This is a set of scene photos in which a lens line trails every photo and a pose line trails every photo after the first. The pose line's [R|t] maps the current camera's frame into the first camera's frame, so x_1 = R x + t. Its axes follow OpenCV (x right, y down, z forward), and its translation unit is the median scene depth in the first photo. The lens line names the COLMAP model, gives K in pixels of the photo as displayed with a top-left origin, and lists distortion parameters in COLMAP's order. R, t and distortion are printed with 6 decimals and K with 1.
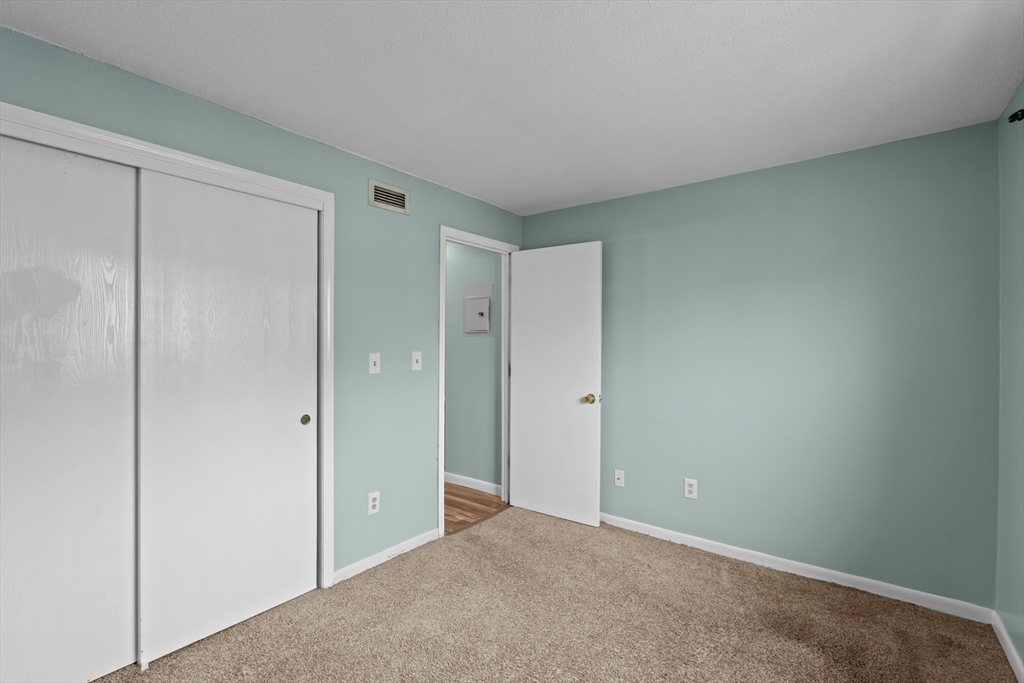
lens RADIAL K [[468.9, 0, 506.6], [0, 468.9, 342.8], [0, 0, 1]] dist [-0.001767, -0.000477]
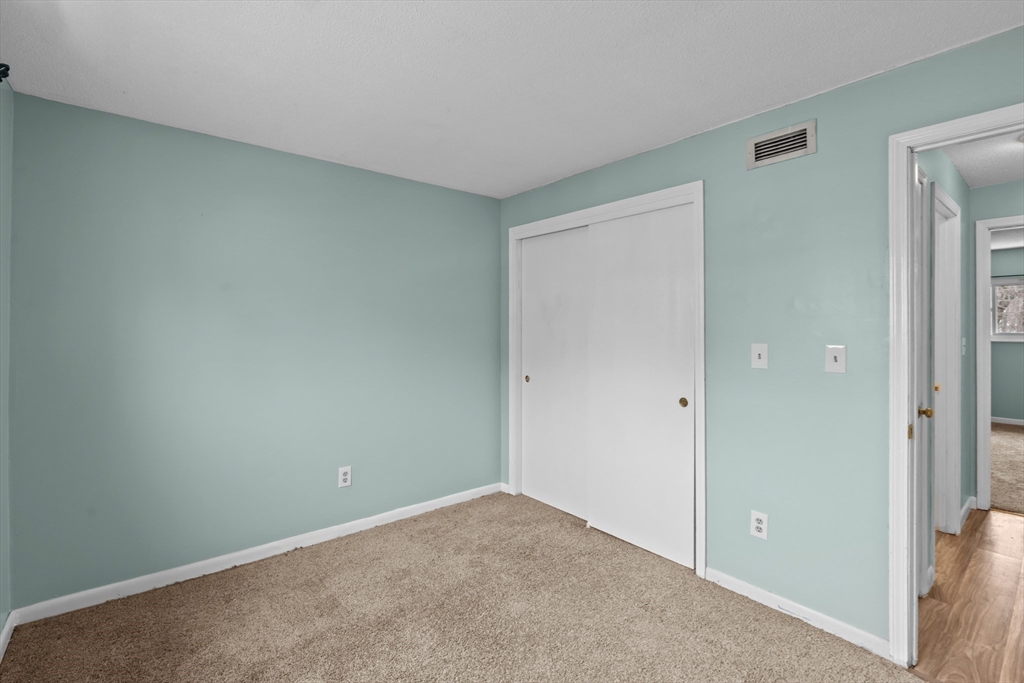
lens RADIAL K [[473.3, 0, 506.6], [0, 473.3, 315.6], [0, 0, 1]] dist [-0.006078, 0.000373]
pose [[-0.228233, -0.019906, -0.973403, 0.636379], [-0.000823, 0.999795, -0.020253, -0.010210], [0.973606, -0.003821, -0.228203, 0.757338]]
